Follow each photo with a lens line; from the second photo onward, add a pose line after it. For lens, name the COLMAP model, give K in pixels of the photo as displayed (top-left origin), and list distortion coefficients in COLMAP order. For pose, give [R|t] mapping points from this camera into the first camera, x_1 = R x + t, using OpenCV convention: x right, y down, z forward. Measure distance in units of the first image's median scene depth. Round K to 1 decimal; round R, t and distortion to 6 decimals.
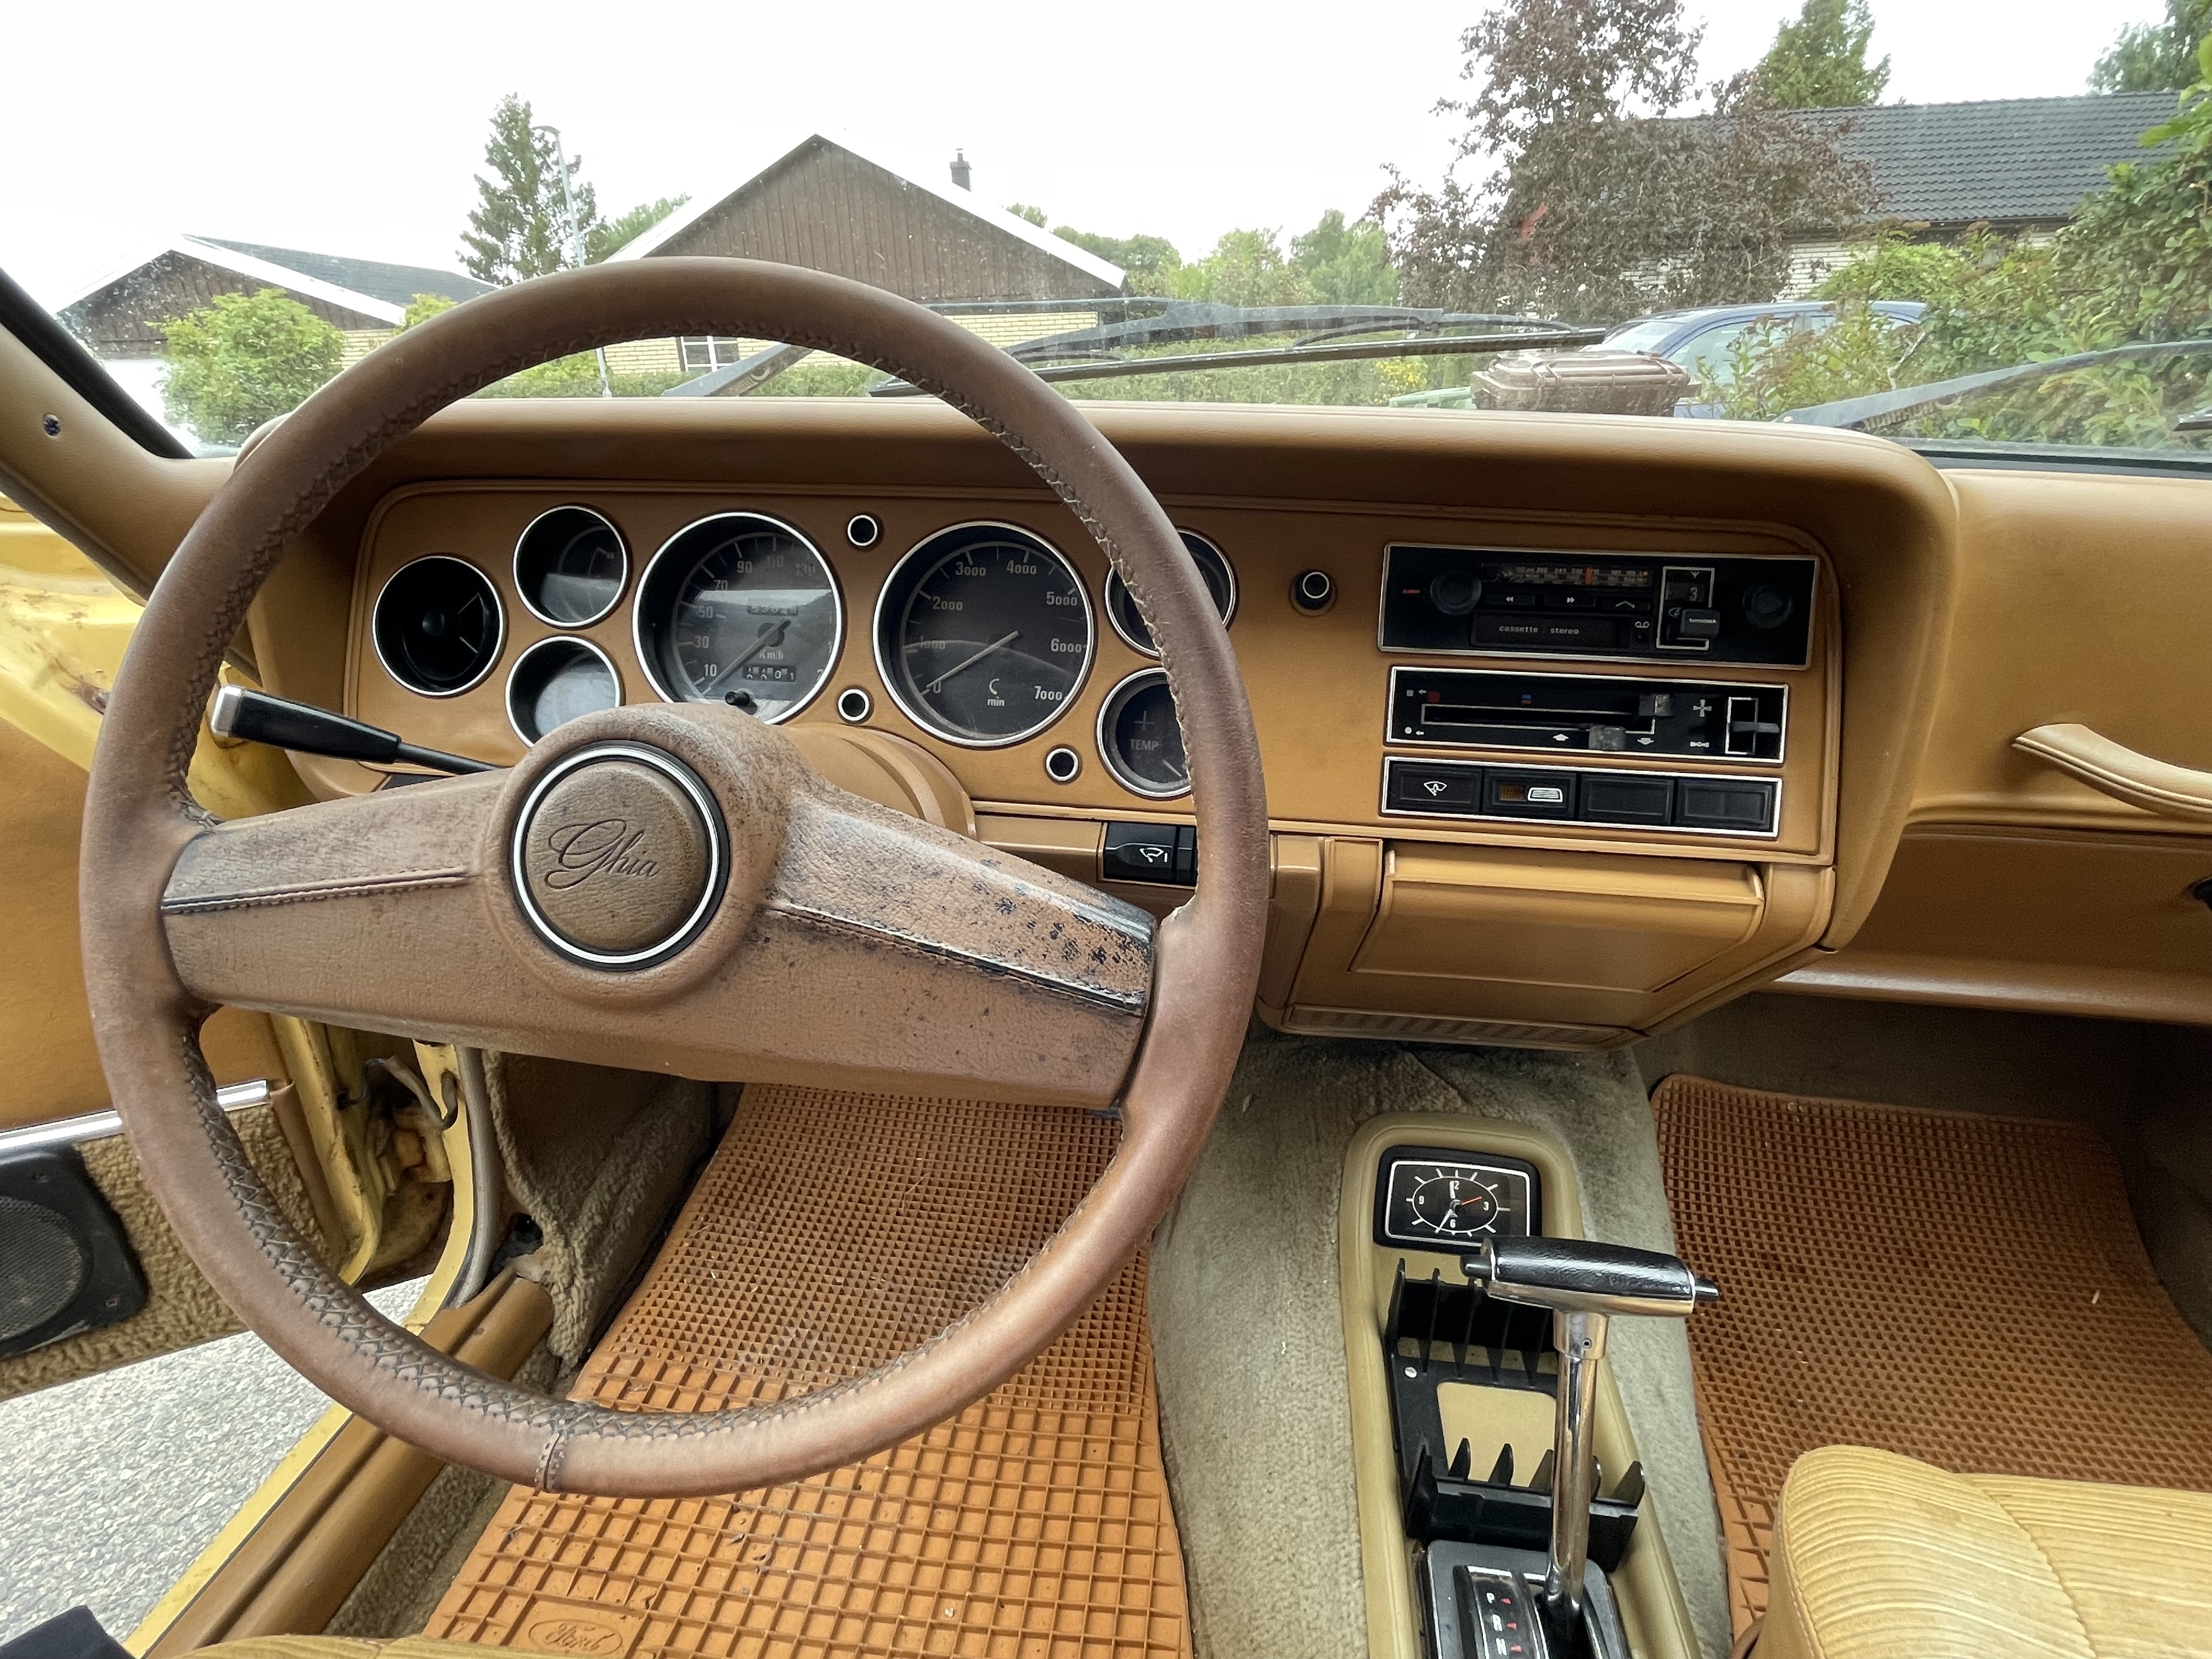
lens RADIAL K [[1115.8, 0, 1097.3], [0, 1115.8, 823.5], [0, 0, 1]] dist [0.000778, -0.002768]
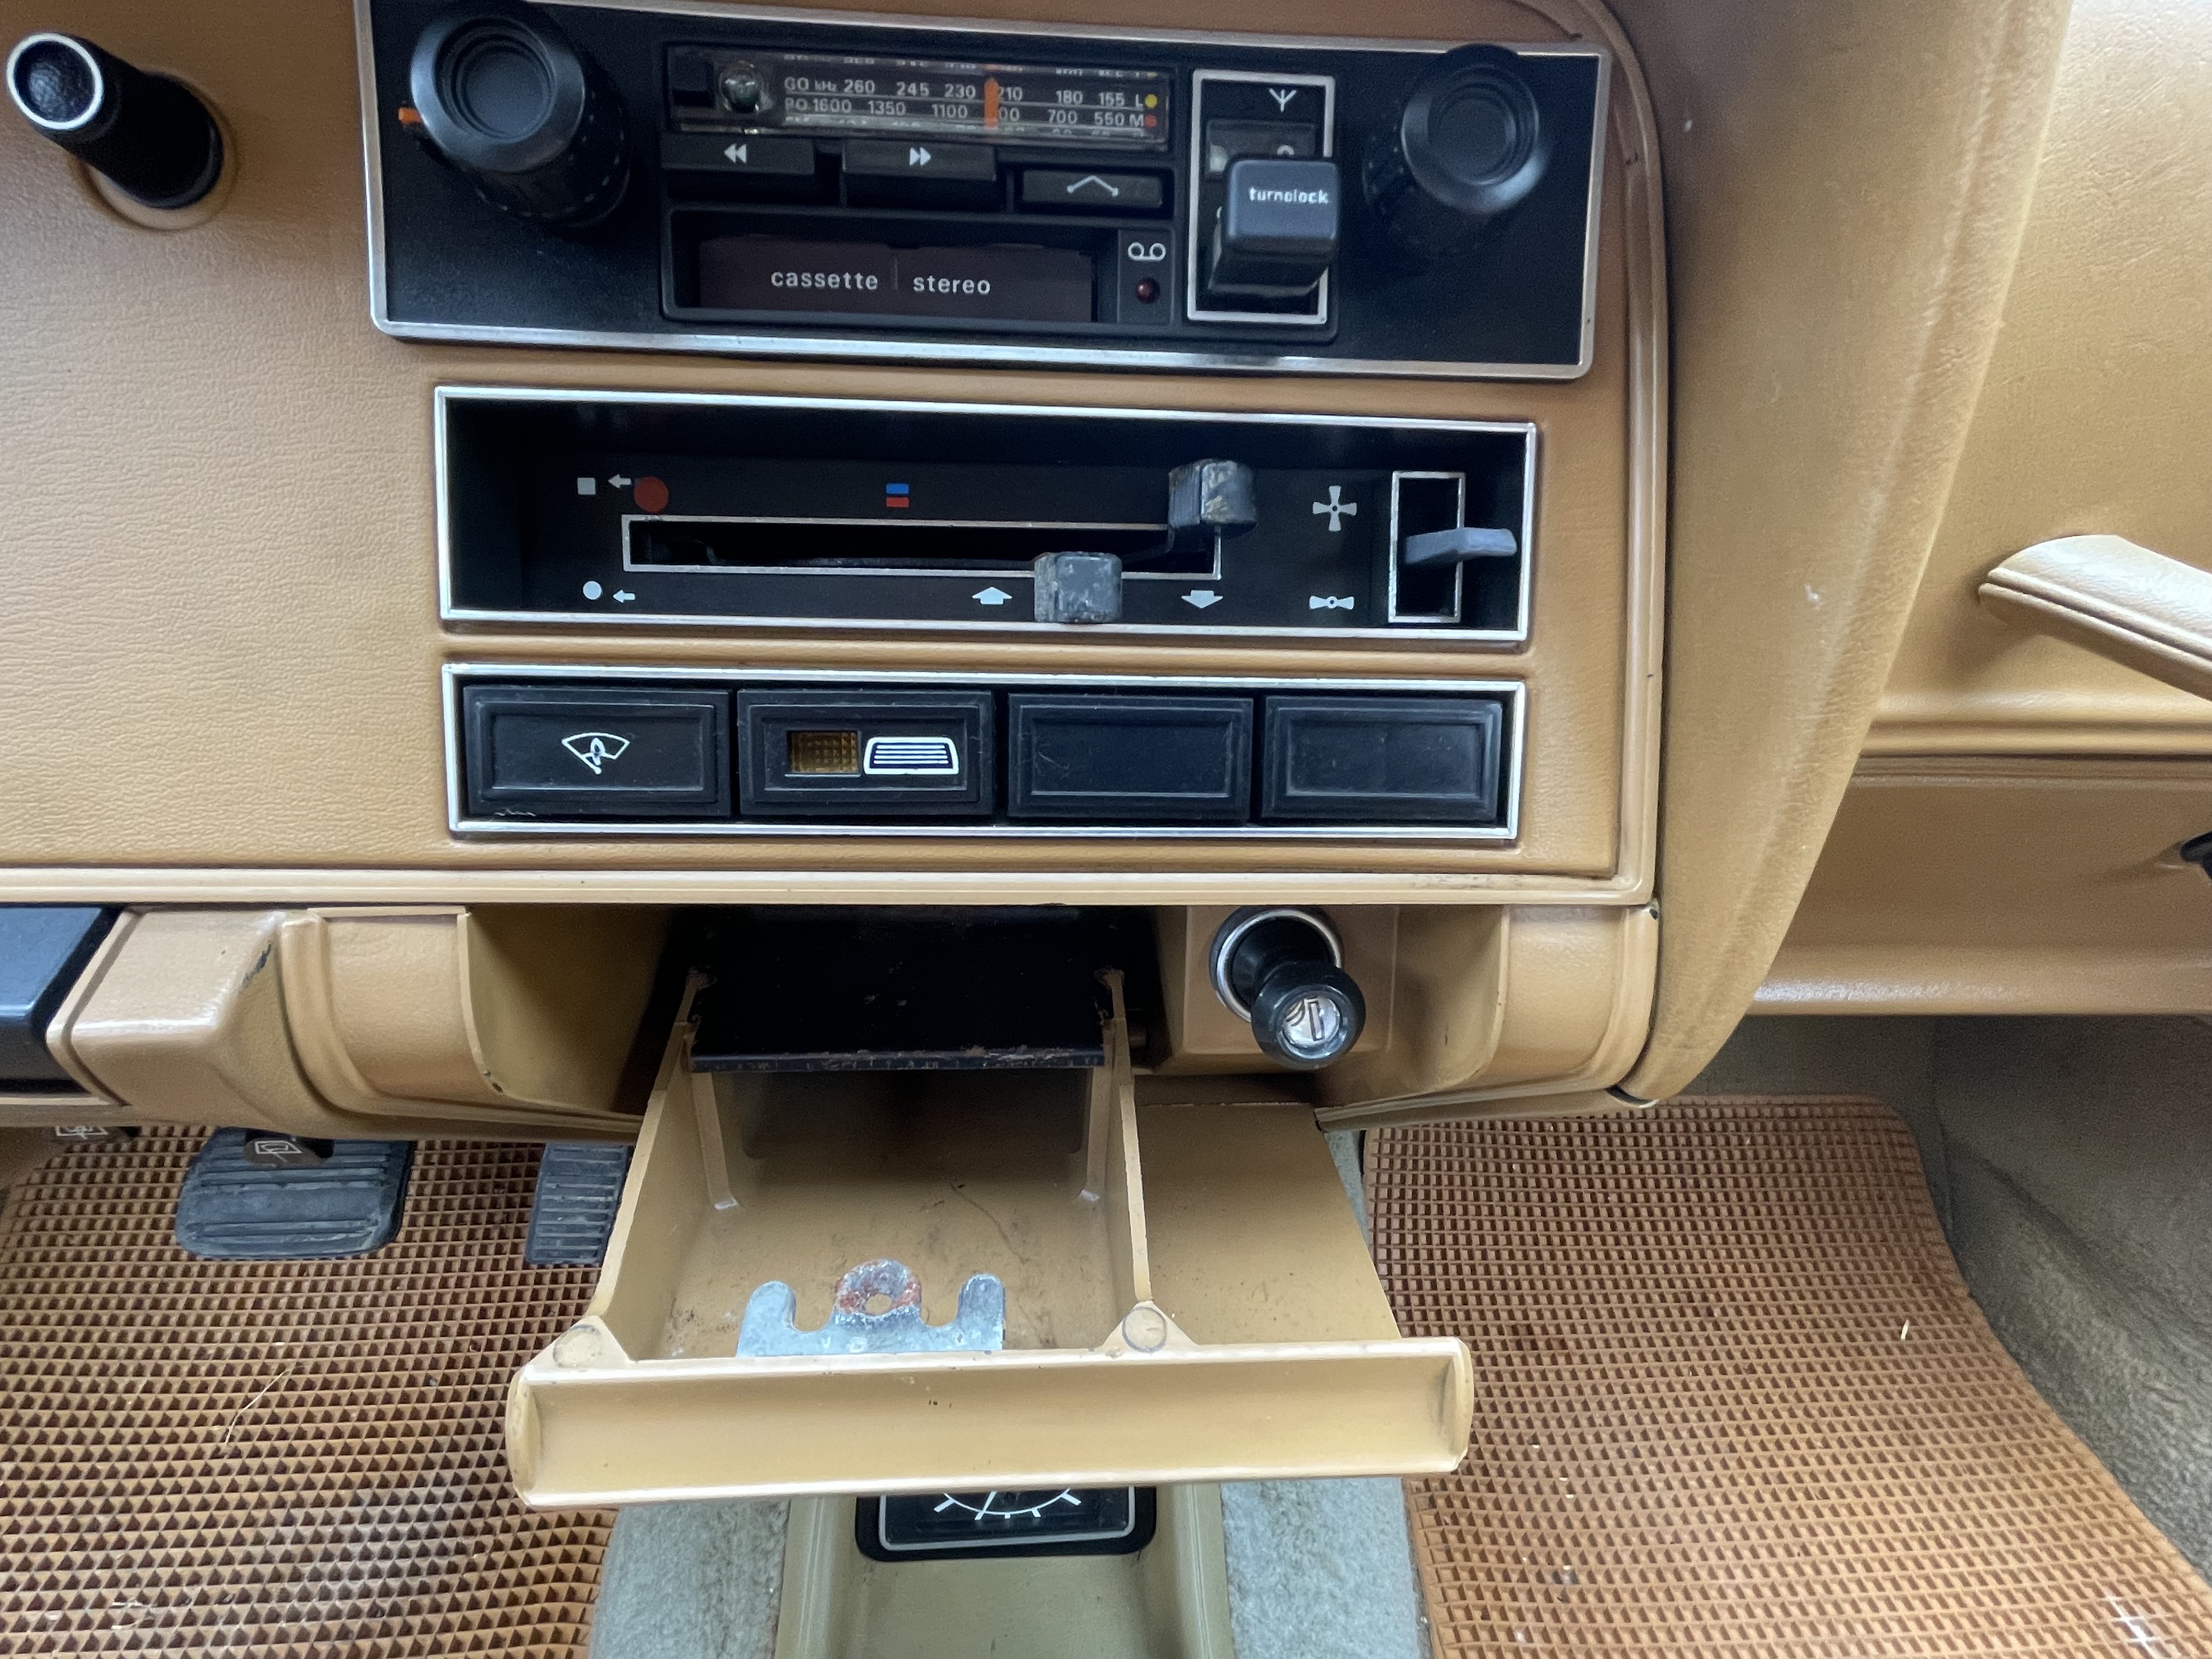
lens RADIAL K [[1115.8, 0, 1104.6], [0, 1115.8, 821.7], [0, 0, 1]] dist [0.000778, -0.002768]
pose [[0.980054, -0.064392, 0.188011, 0.375208], [0.050797, 0.995793, 0.076260, -0.027508], [-0.192130, -0.065188, 0.979202, 0.614238]]
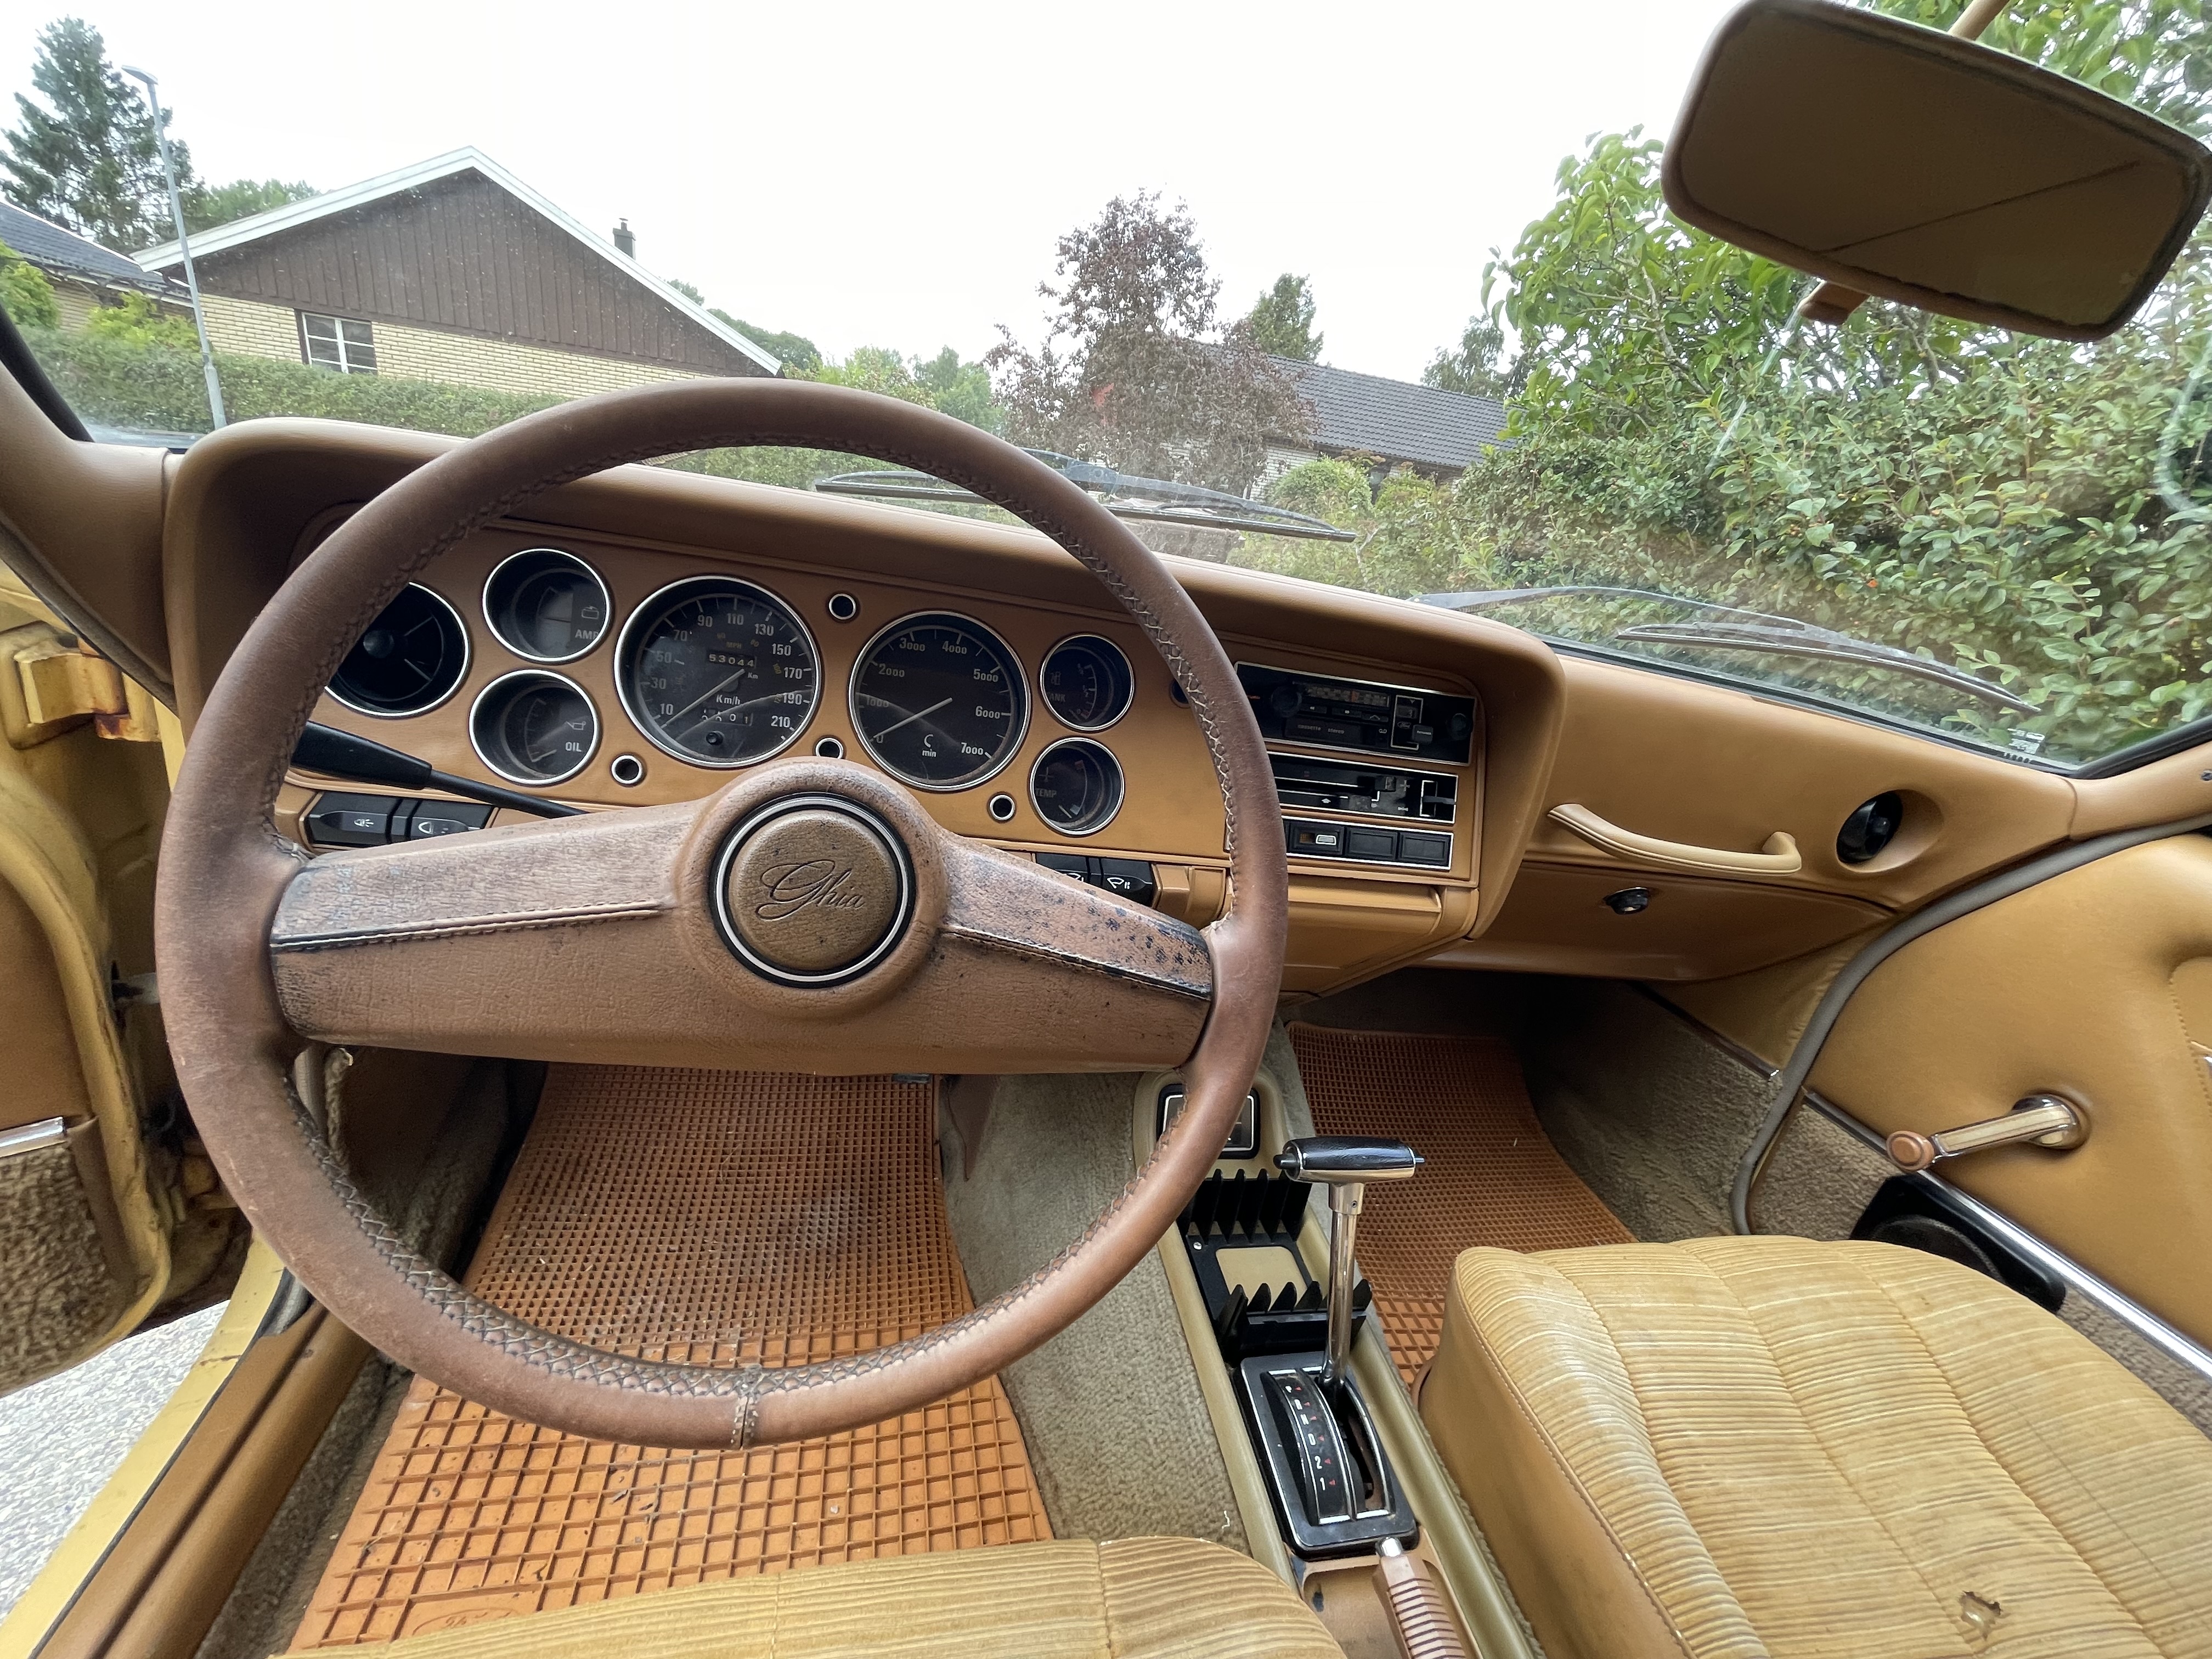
lens RADIAL K [[894.0, 0, 1103.1], [0, 894.0, 826.1], [0, 0, 1]] dist [-0.004443, 0.001060]
pose [[0.923797, 0.026168, 0.381987, -0.314844], [-0.023131, 0.999654, -0.012543, -0.021403], [-0.382183, 0.002751, 0.924082, 0.009530]]
